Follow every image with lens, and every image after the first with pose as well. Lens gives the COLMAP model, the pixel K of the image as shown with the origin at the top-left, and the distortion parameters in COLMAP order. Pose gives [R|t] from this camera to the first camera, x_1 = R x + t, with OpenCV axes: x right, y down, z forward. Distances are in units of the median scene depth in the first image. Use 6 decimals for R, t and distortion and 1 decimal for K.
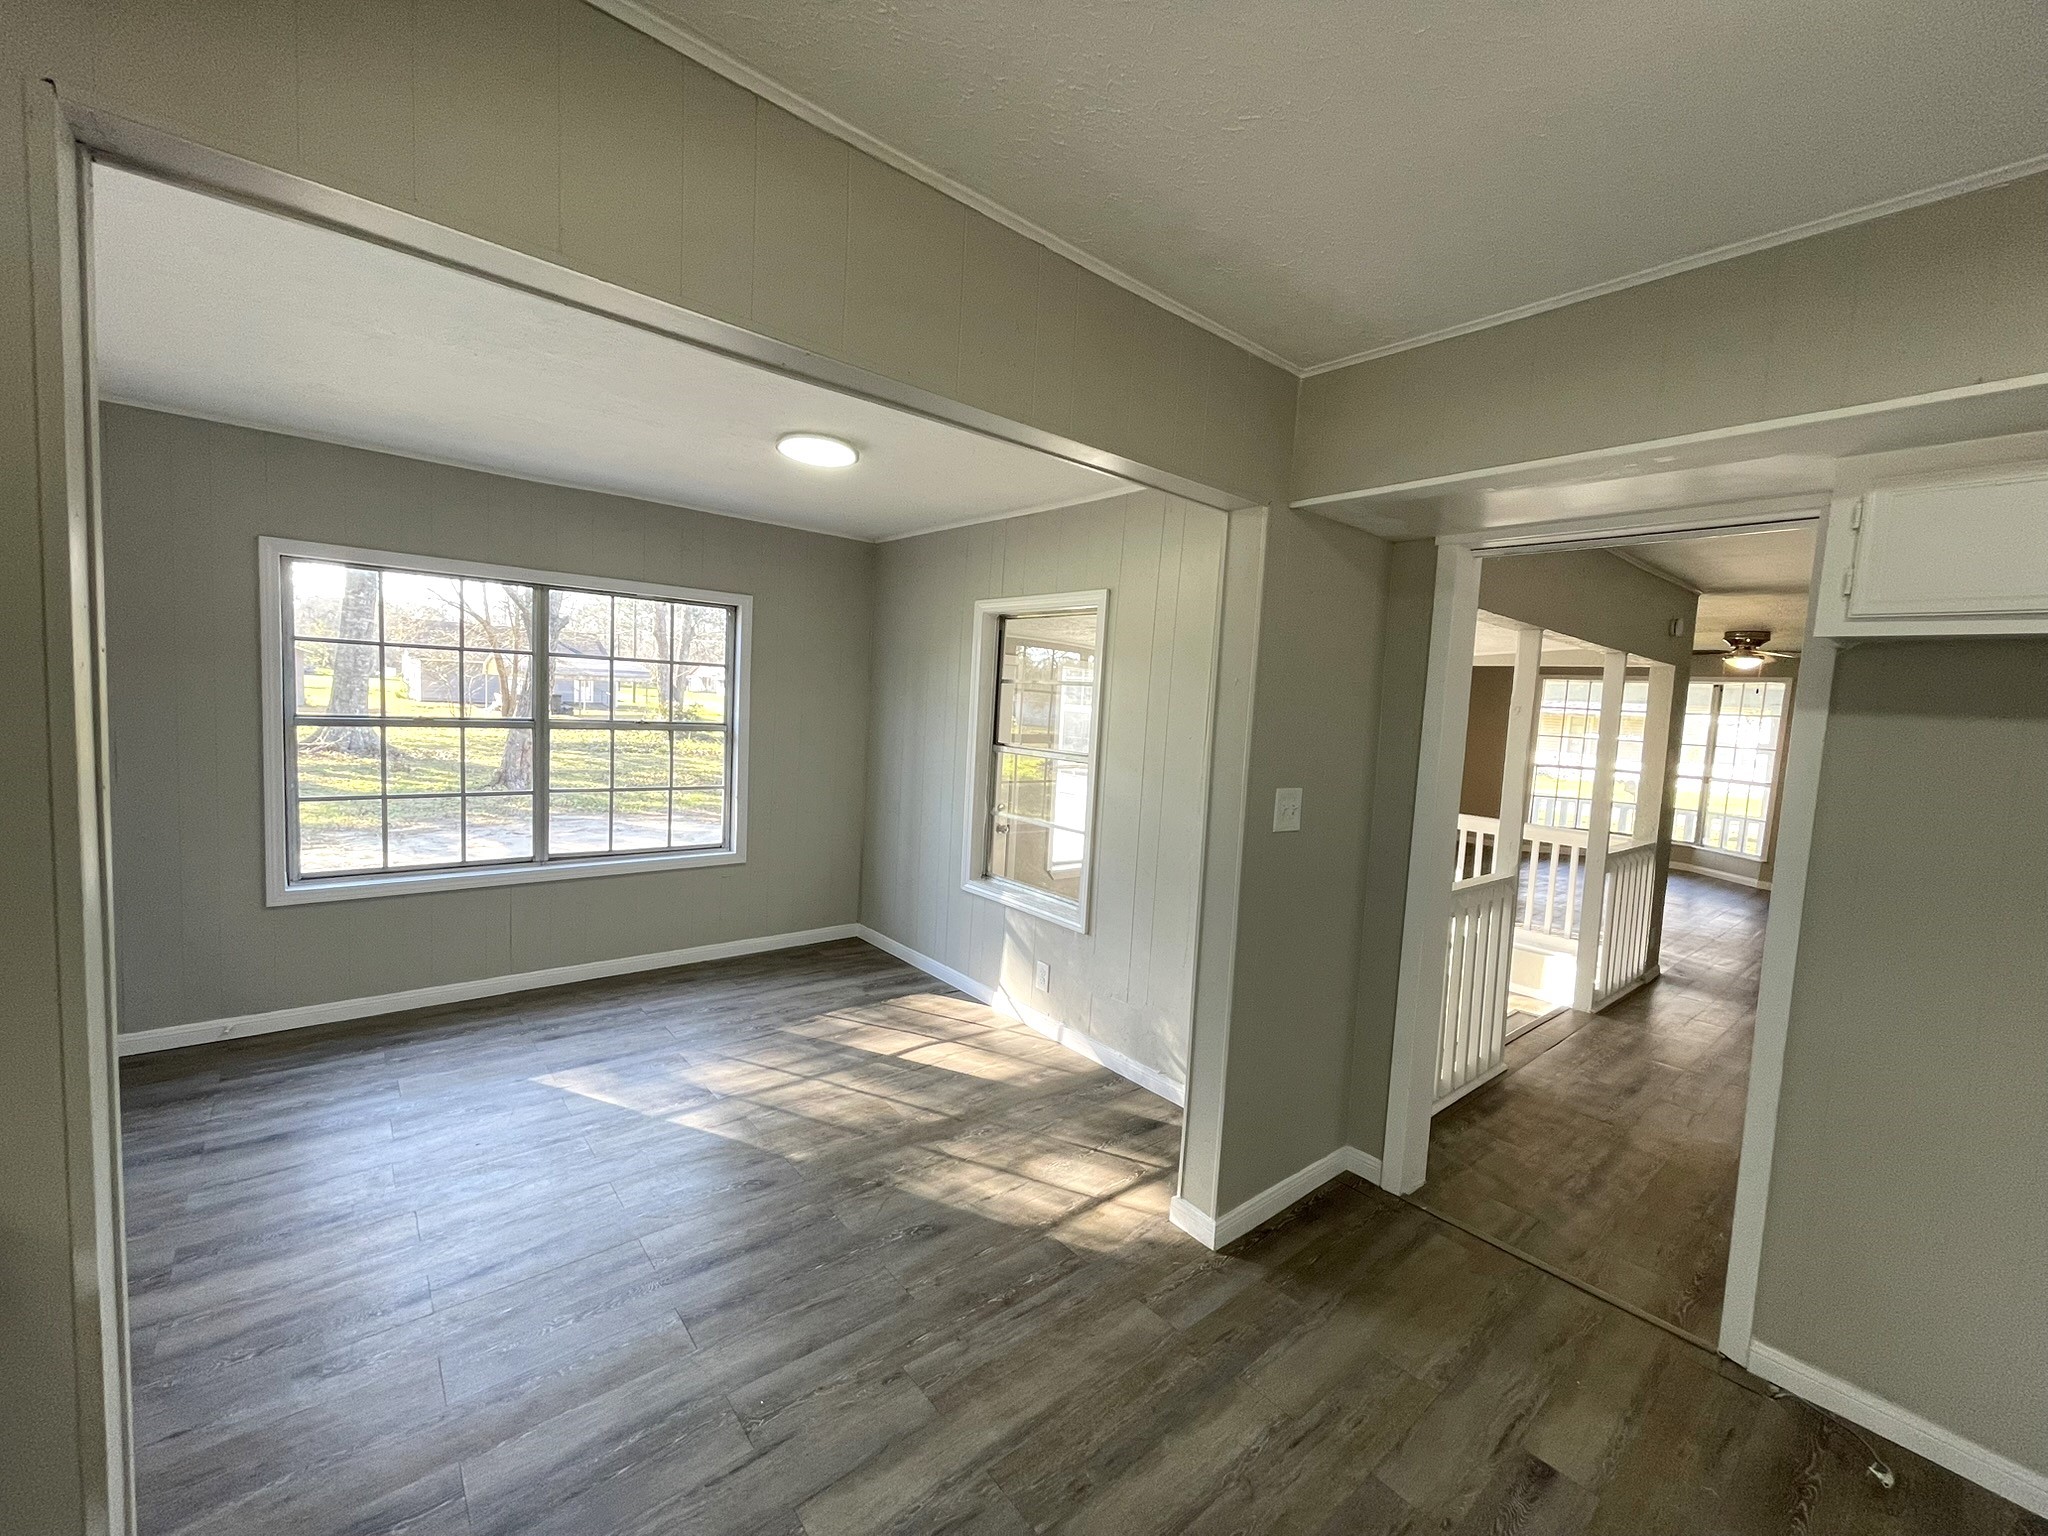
lens RADIAL K [[823.6, 0, 1024.0], [0, 823.6, 768.0], [0, 0, 1]] dist [0.001738, 0.000067]
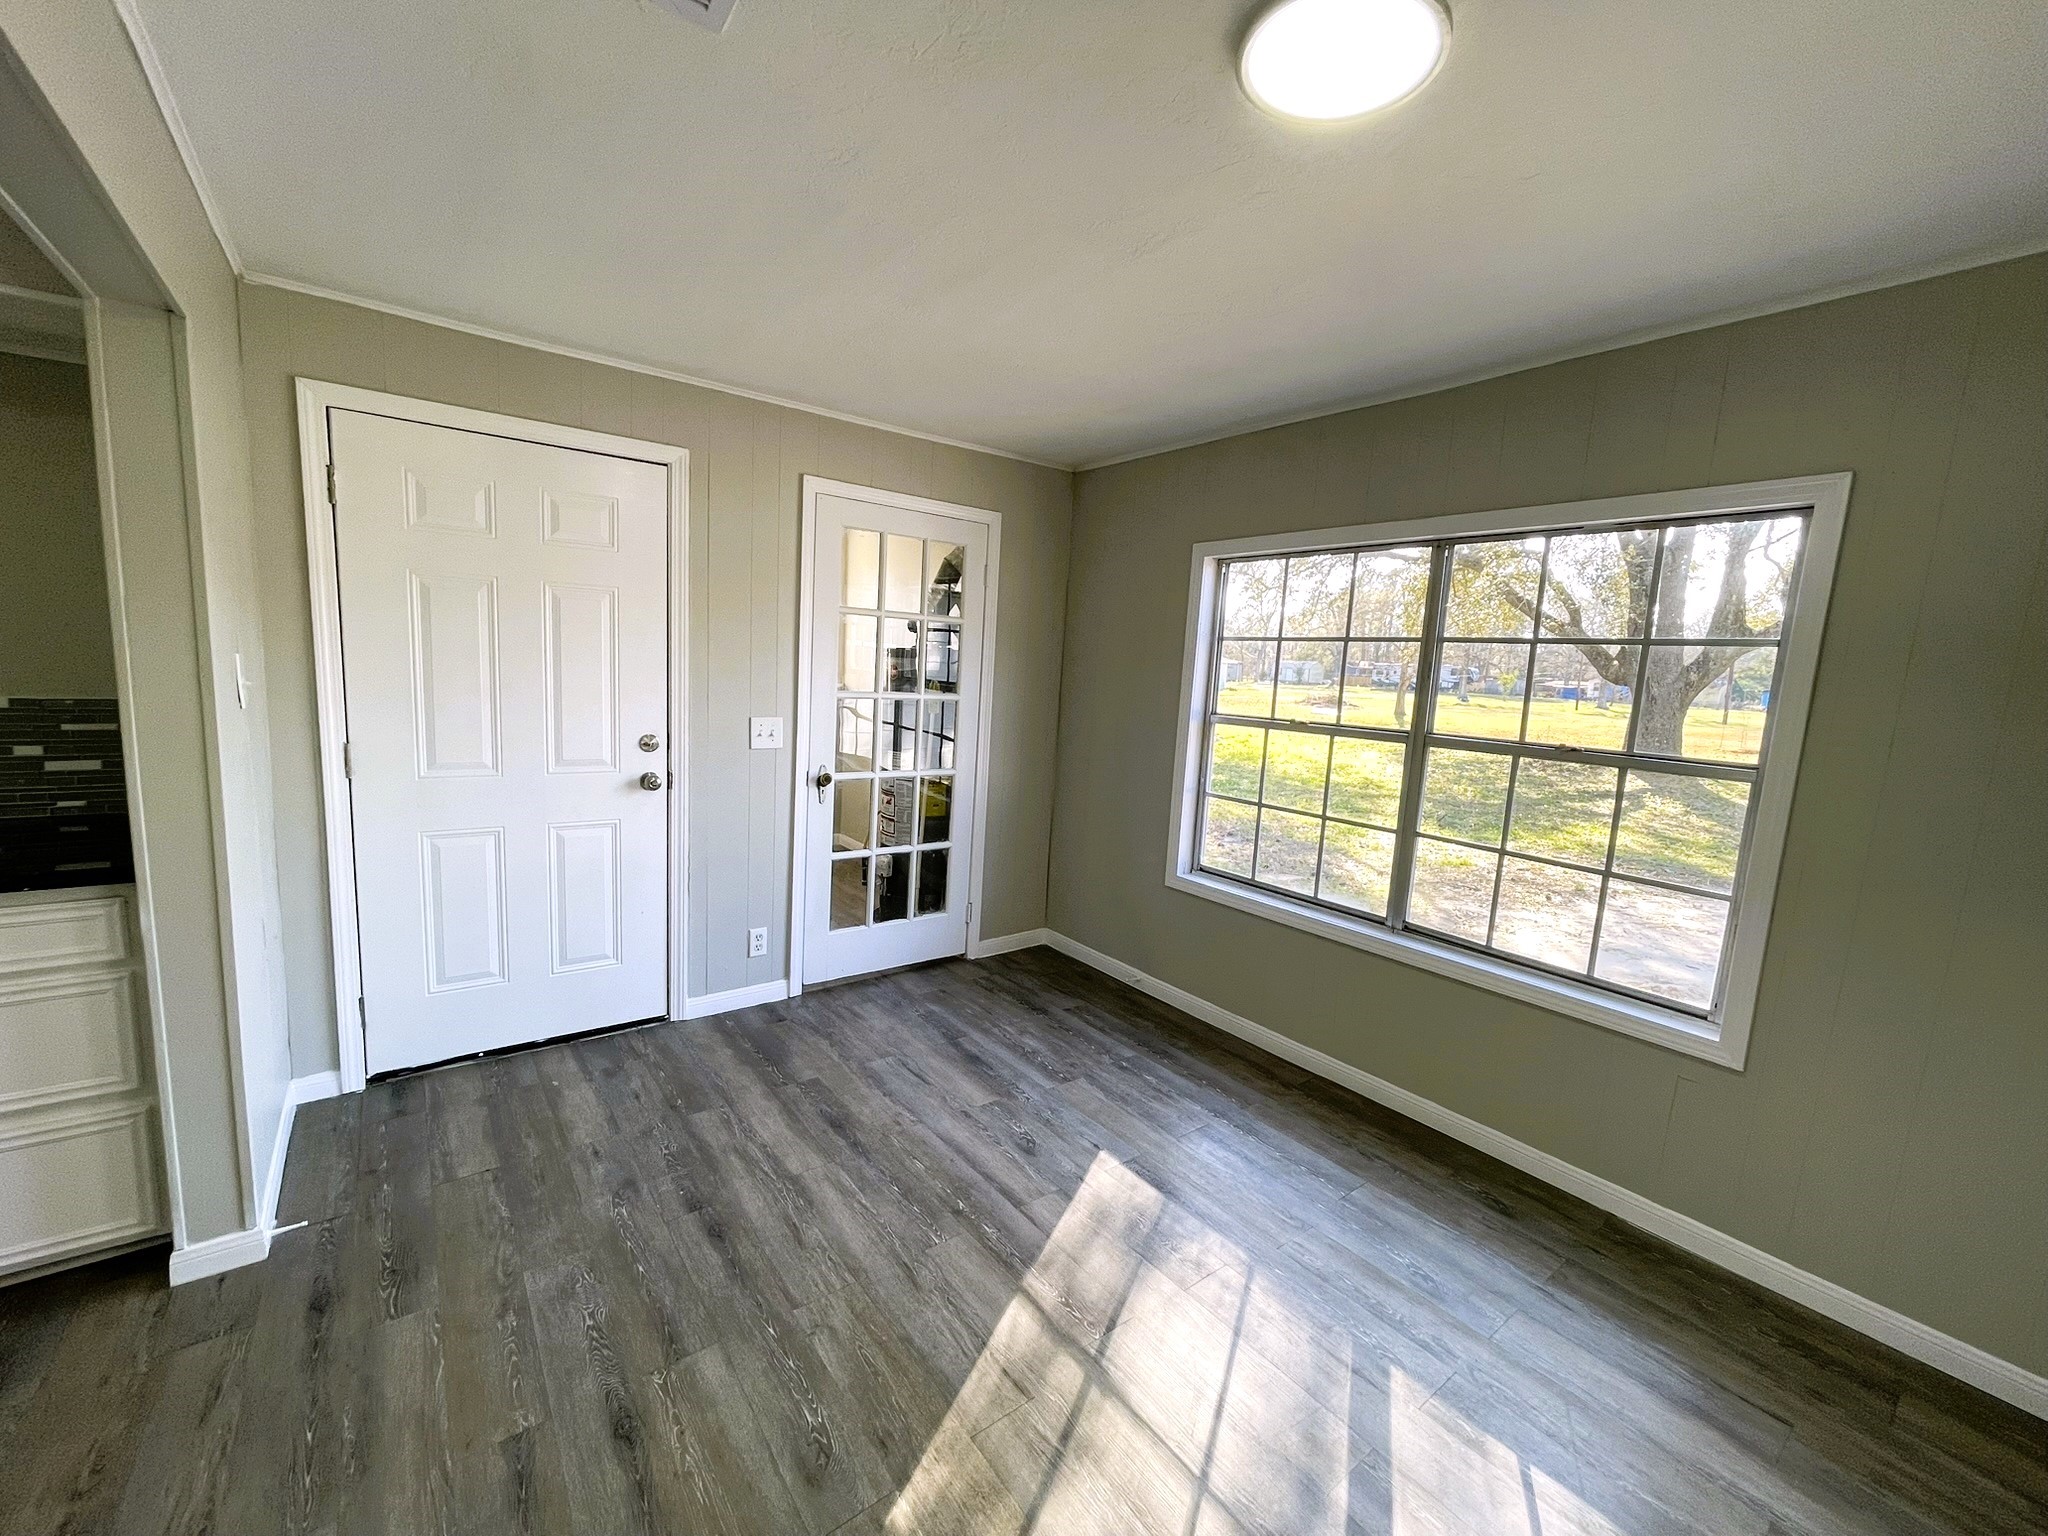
lens RADIAL K [[835.3, 0, 1024.0], [0, 835.3, 768.0], [0, 0, 1]] dist [-0.001251, -0.000157]
pose [[-0.051638, 0.077040, -0.995690, 0.159334], [-0.131170, 0.987859, 0.083237, -0.045519], [0.990014, 0.134903, -0.040906, 0.732257]]
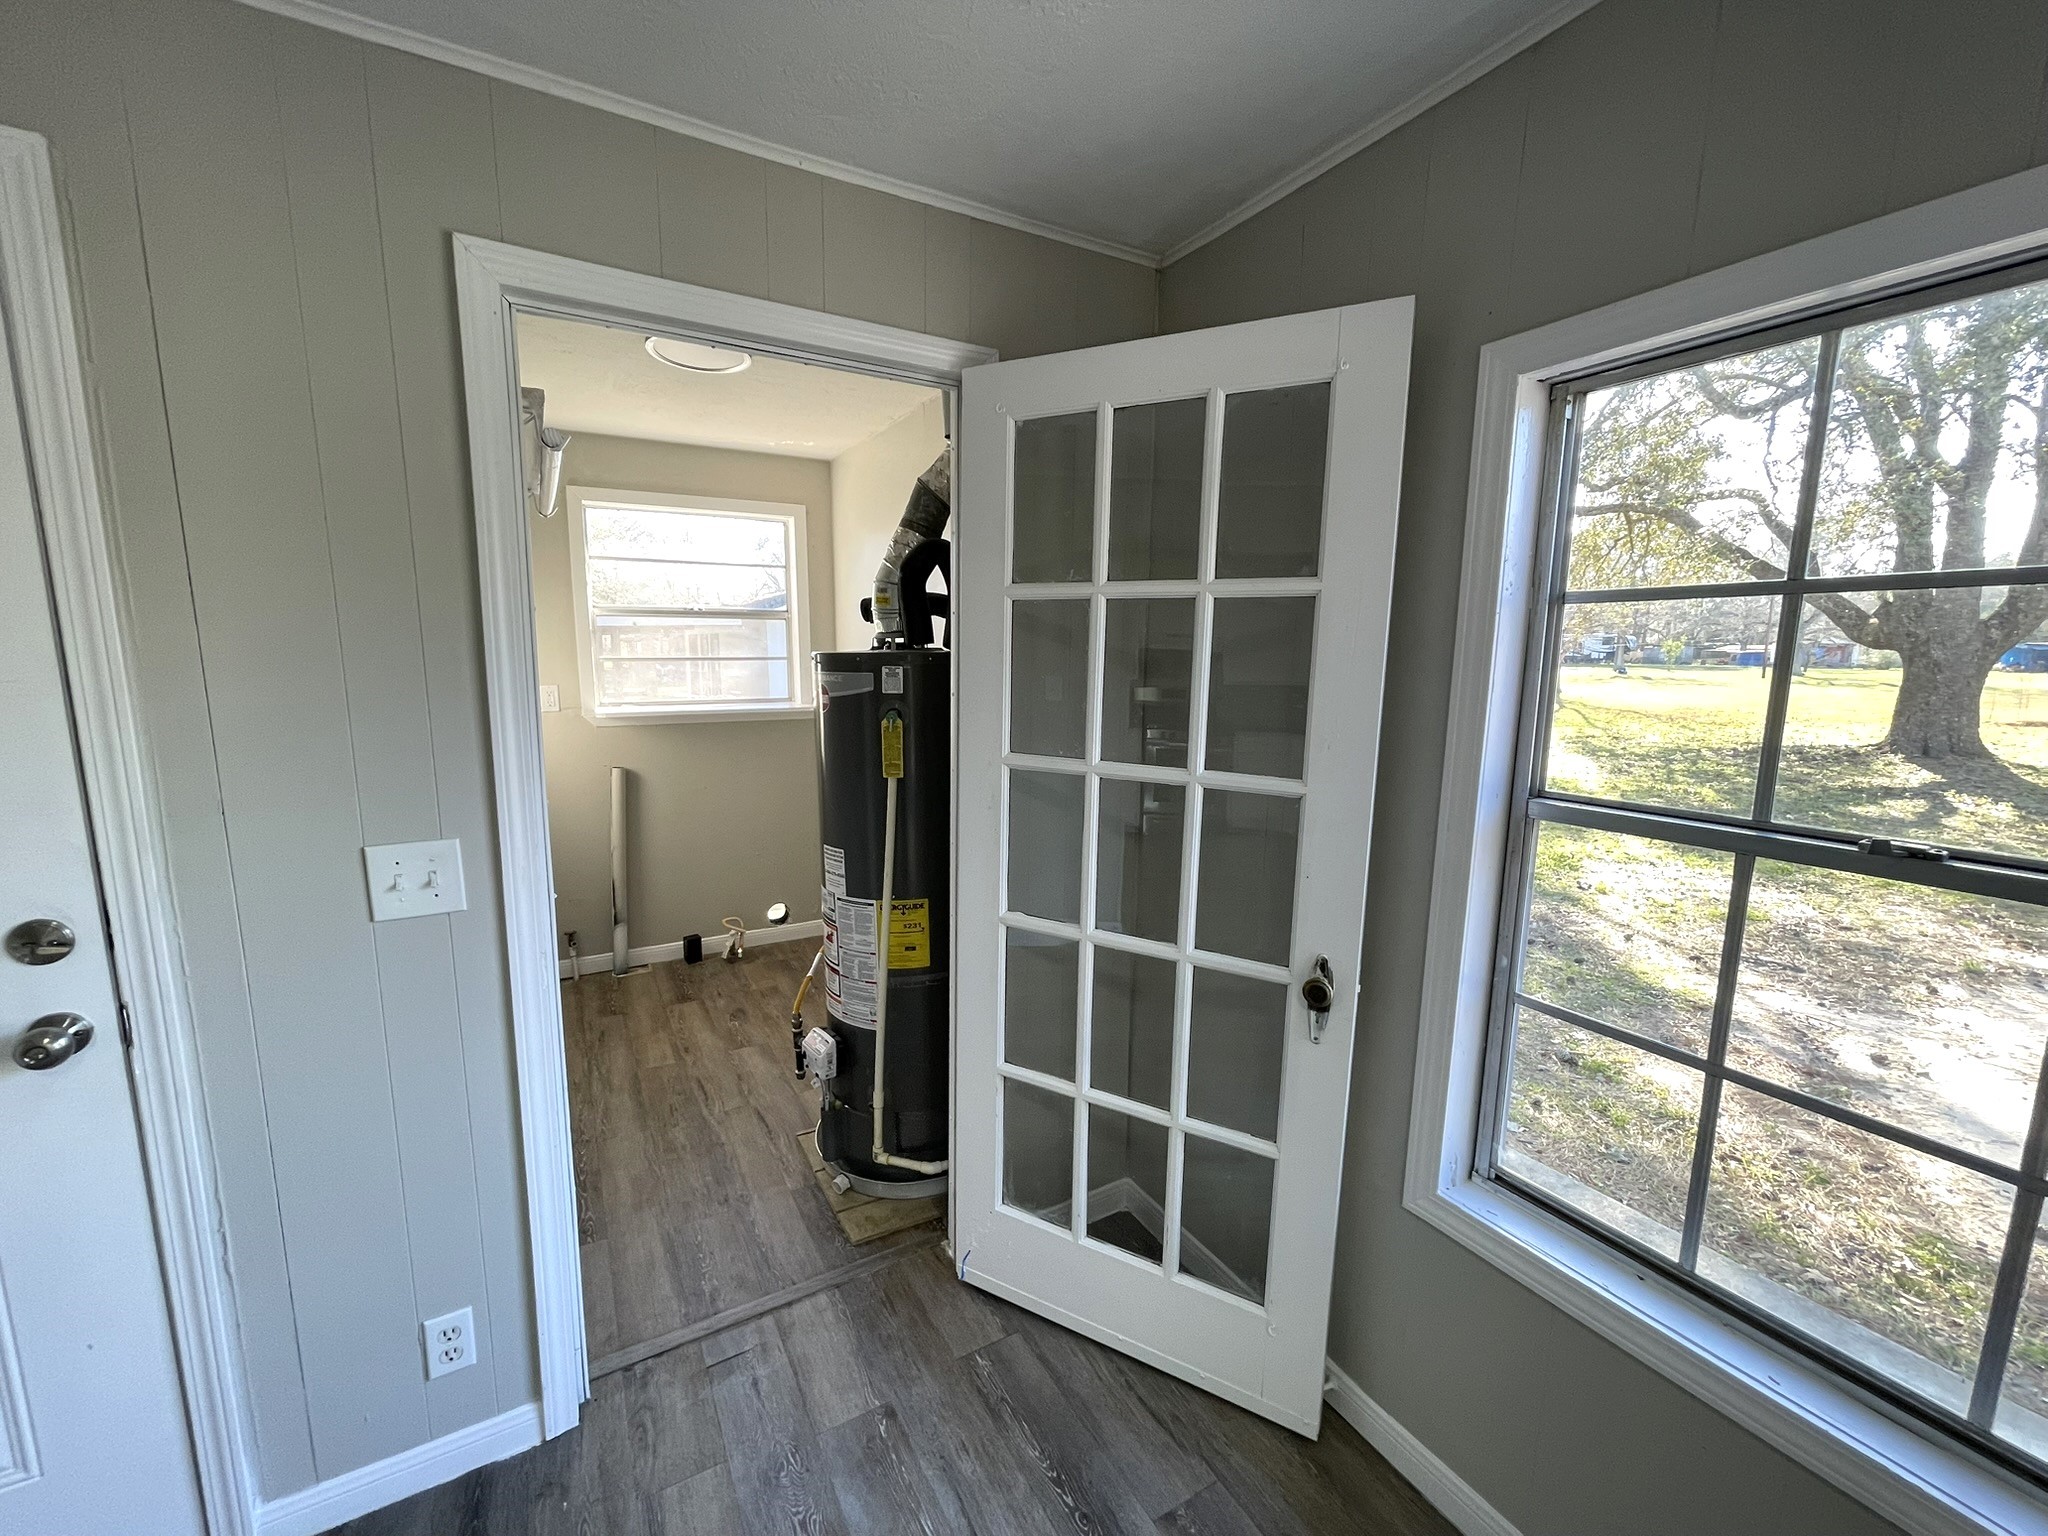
lens RADIAL K [[823.6, 0, 1024.0], [0, 823.6, 768.0], [0, 0, 1]] dist [0.001738, 0.000067]
pose [[-0.181693, 0.092501, -0.978995, -0.404137], [-0.092202, 0.989578, 0.110613, -0.086003], [0.979023, 0.110363, -0.171271, 0.739968]]
